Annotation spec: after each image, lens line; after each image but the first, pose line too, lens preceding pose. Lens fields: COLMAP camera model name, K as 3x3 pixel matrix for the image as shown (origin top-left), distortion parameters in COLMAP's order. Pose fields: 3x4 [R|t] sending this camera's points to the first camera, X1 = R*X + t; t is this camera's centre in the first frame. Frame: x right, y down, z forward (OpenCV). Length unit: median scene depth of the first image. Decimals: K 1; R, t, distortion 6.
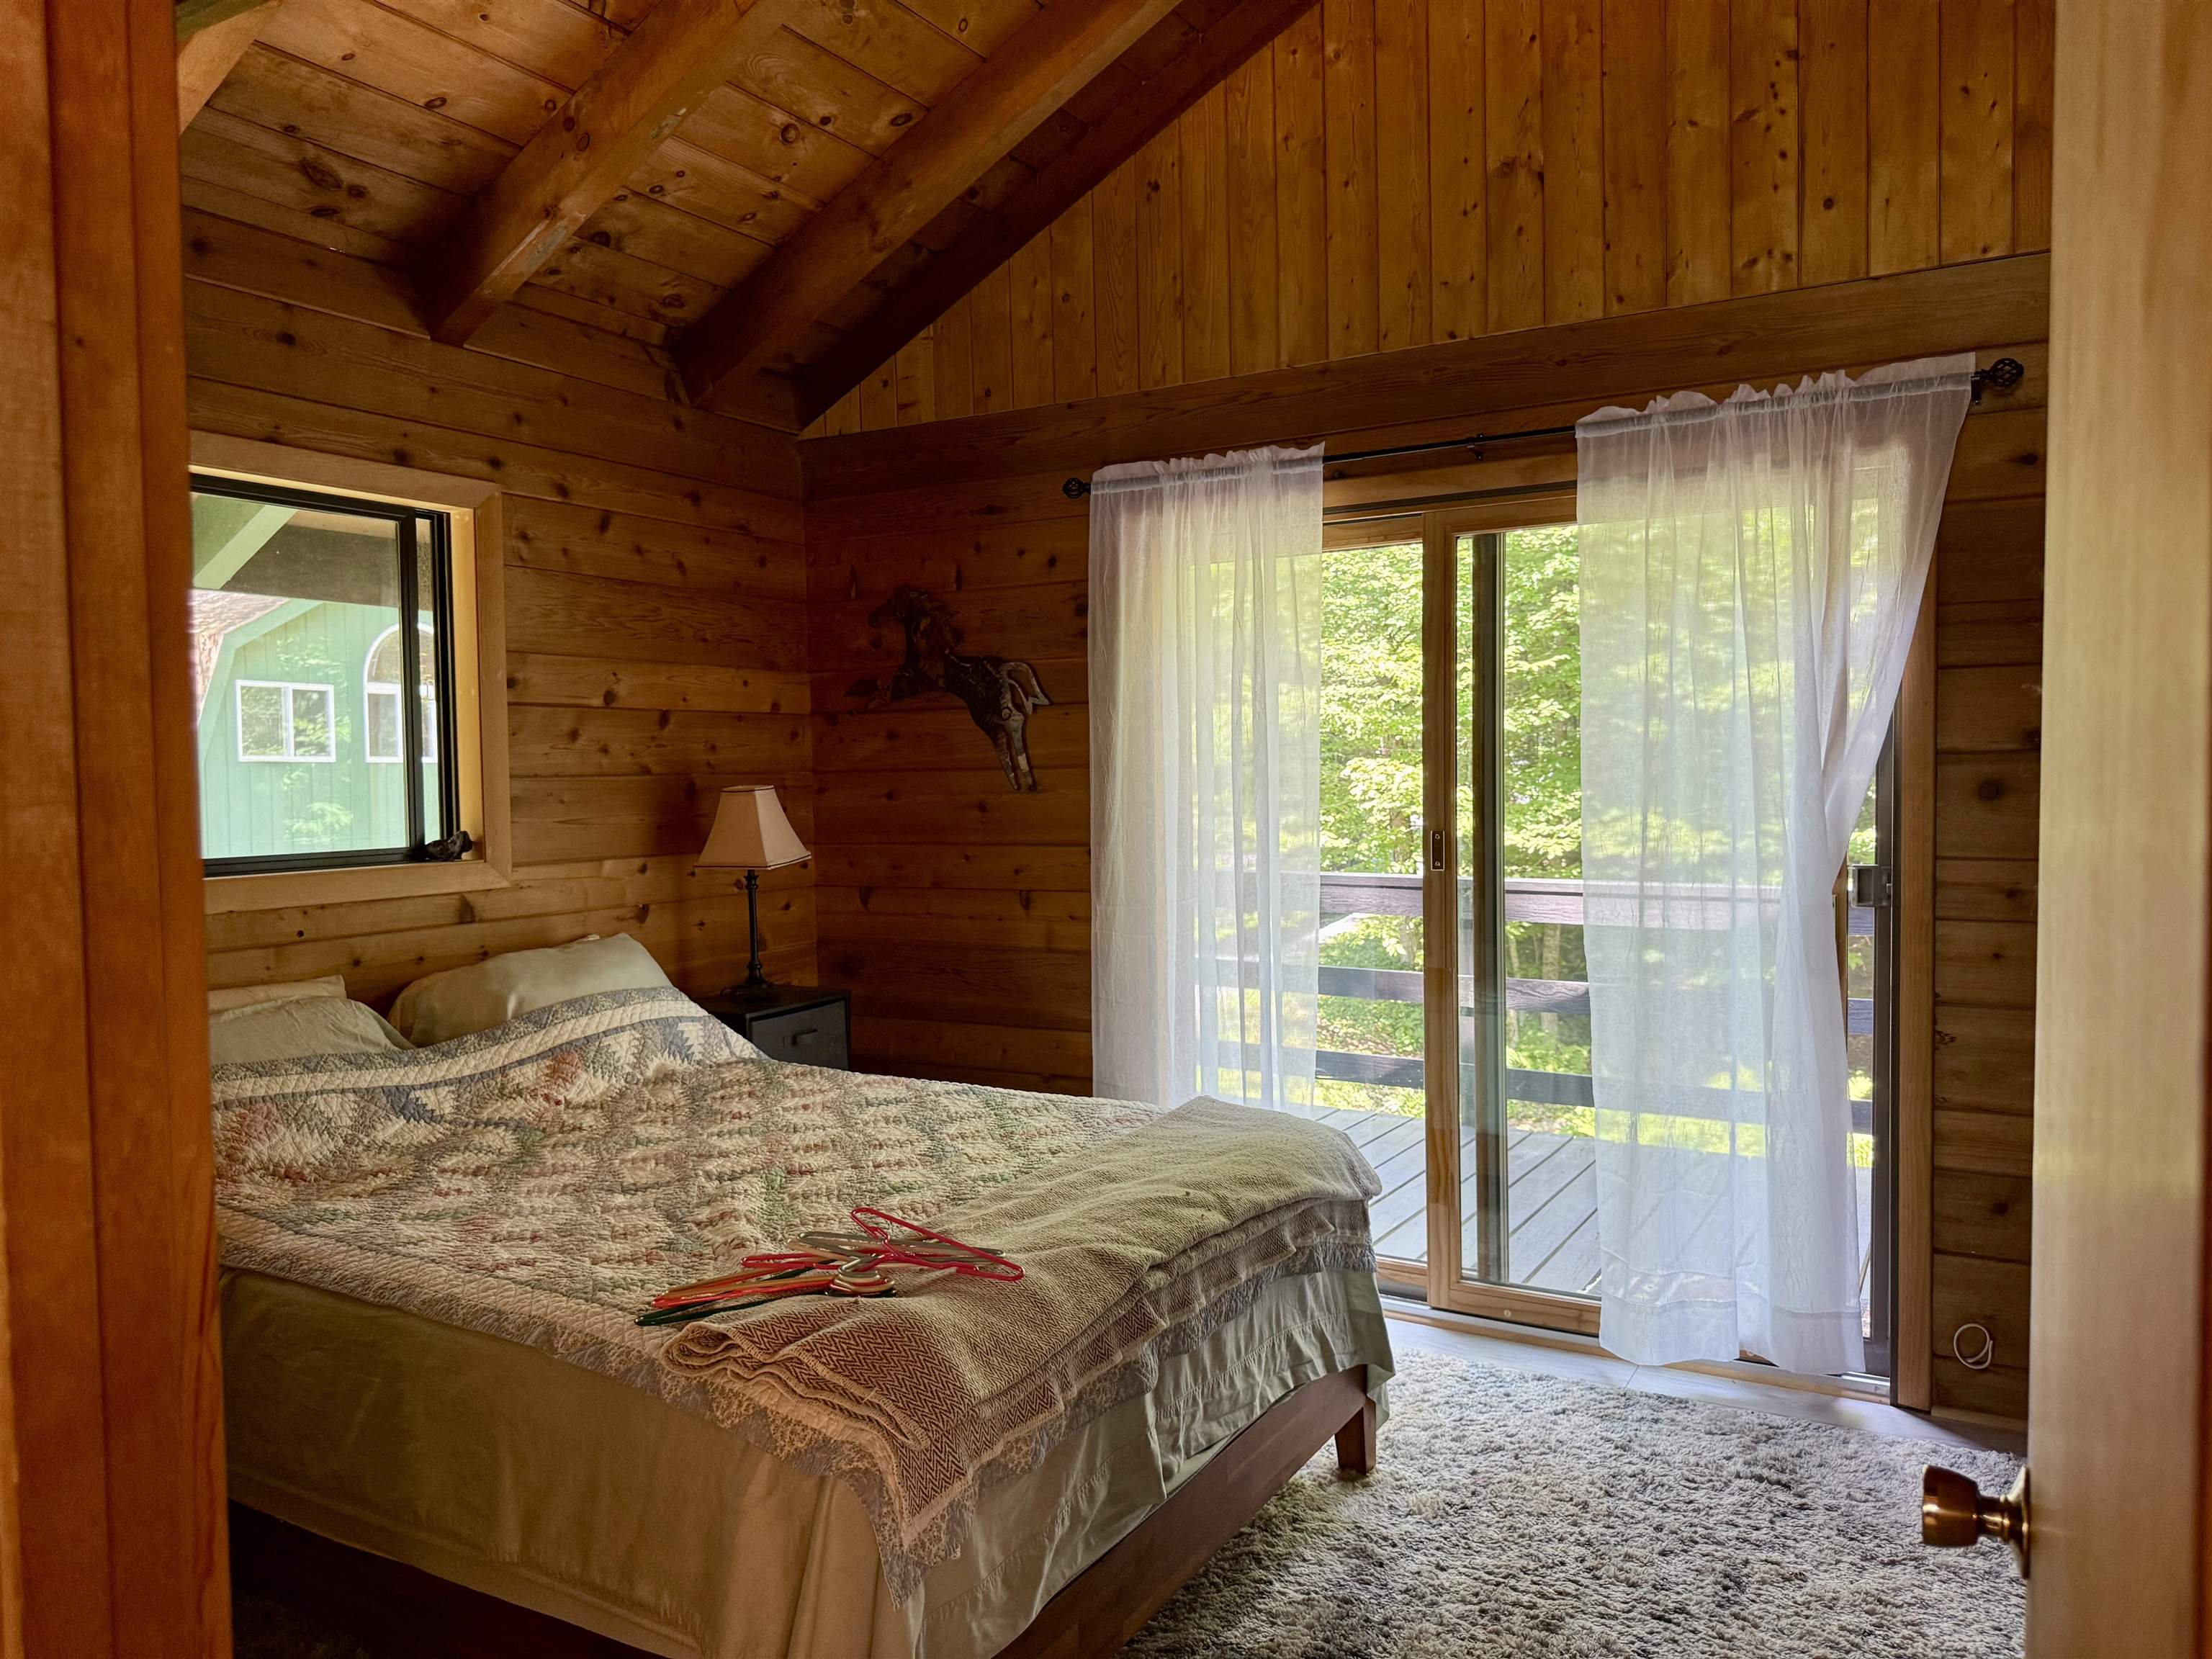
lens RADIAL K [[1568.4, 0, 1134.3], [0, 1568.4, 848.5], [0, 0, 1]] dist [0.070283, -0.095452]
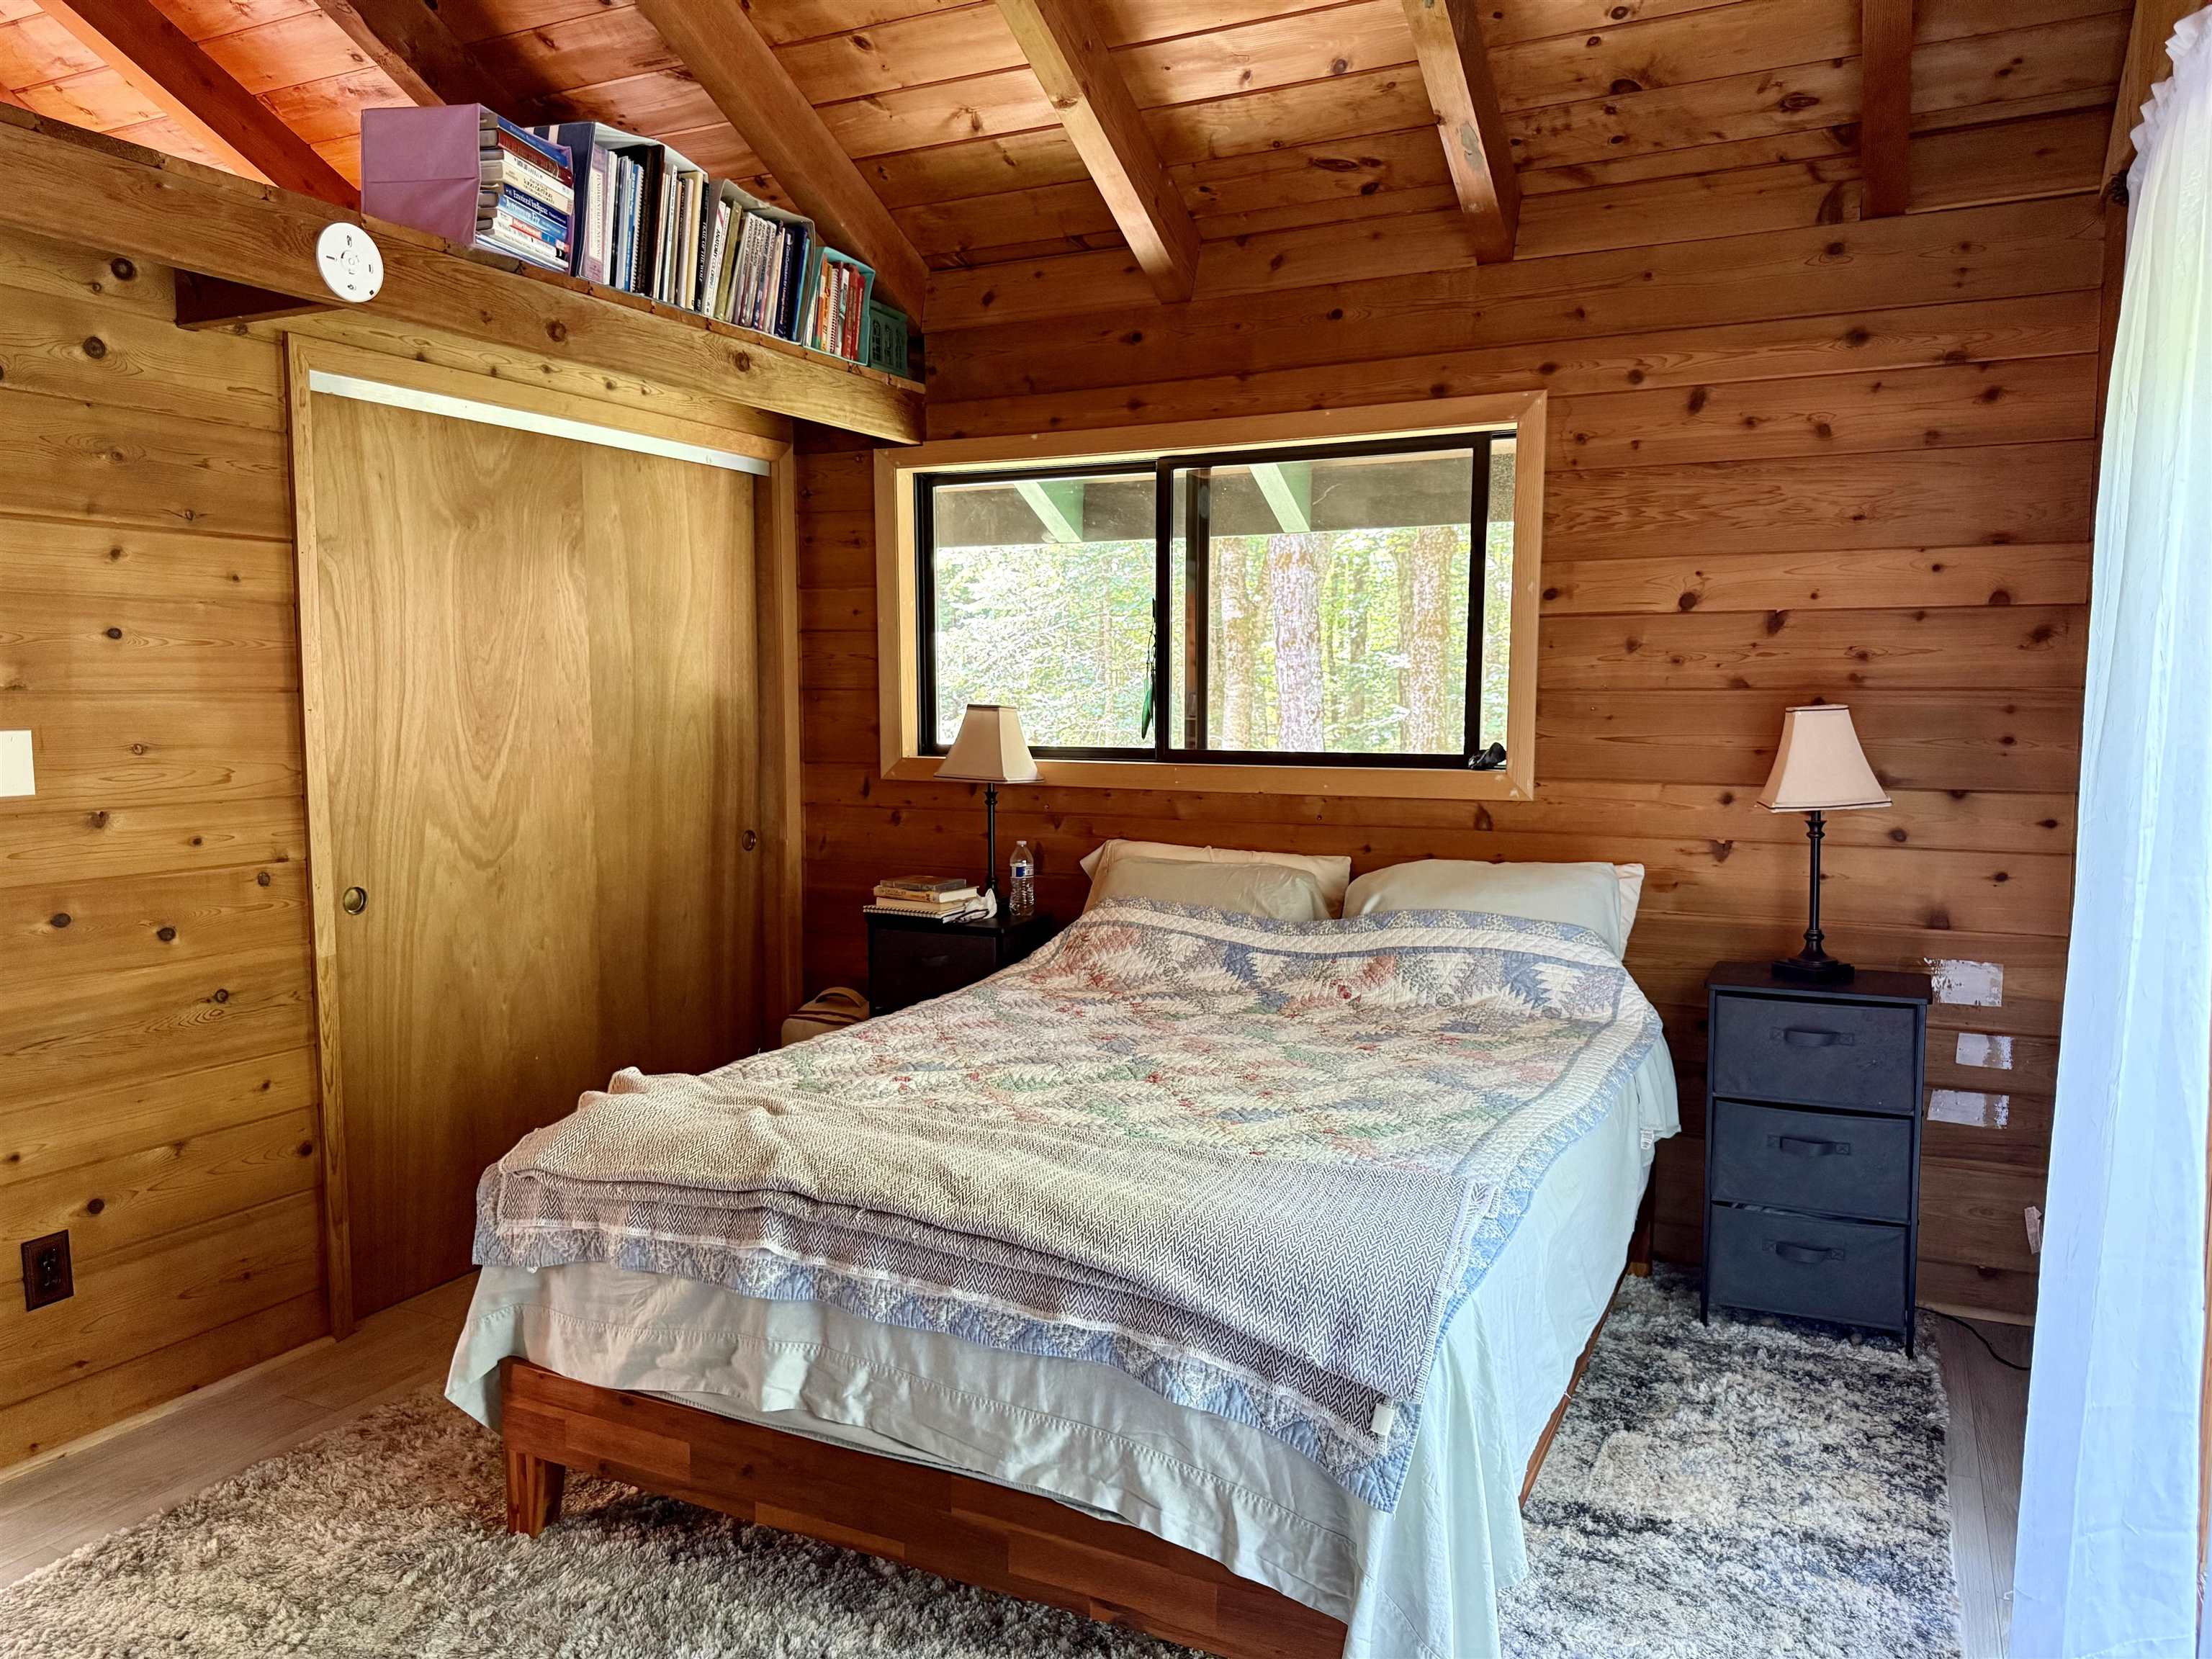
lens RADIAL K [[1568.4, 0, 1063.1], [0, 1568.4, 835.9], [0, 0, 1]] dist [0.070283, -0.095452]
pose [[0.036704, 0.107641, -0.993512, 0.572883], [-0.054383, 0.992924, 0.105568, -0.041584], [0.997845, 0.050155, 0.042298, 0.651904]]
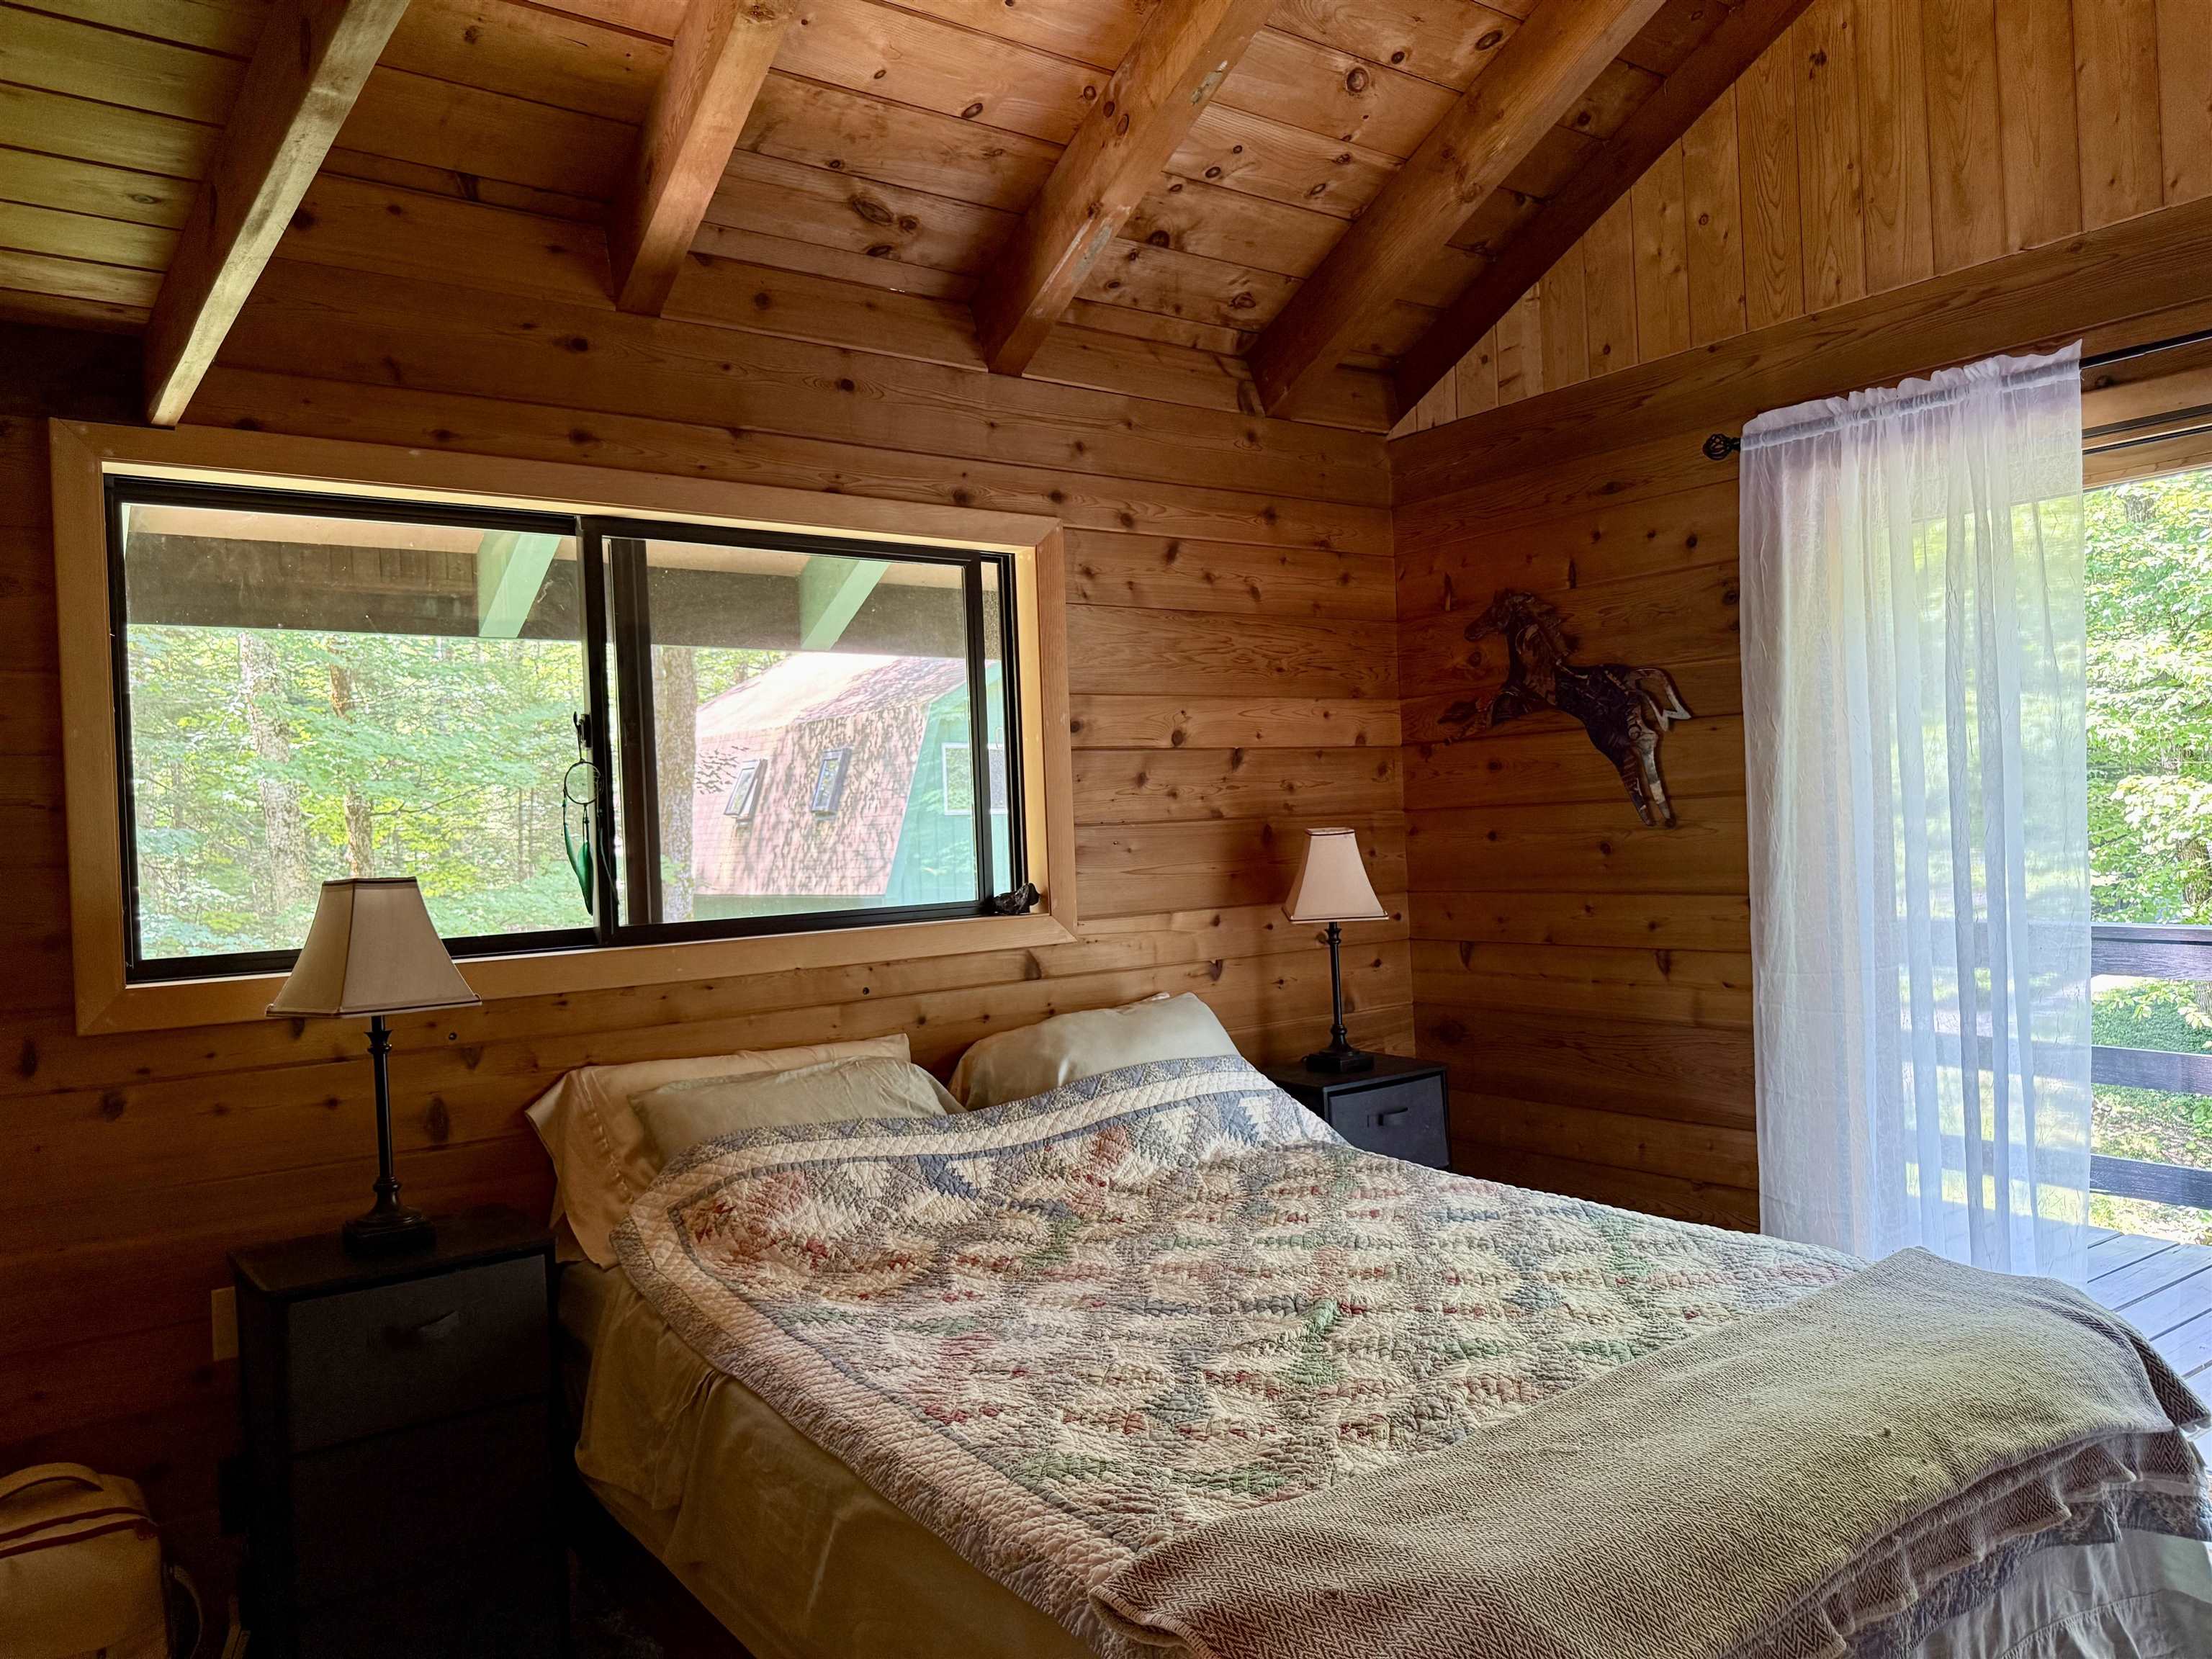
lens RADIAL K [[1568.4, 0, 1107.9], [0, 1568.4, 836.7], [0, 0, 1]] dist [0.070283, -0.095452]
pose [[0.909542, -0.019657, -0.415147, 0.011504], [0.005892, 0.999390, -0.034412, -0.006053], [0.415570, 0.028853, 0.909103, 0.156595]]
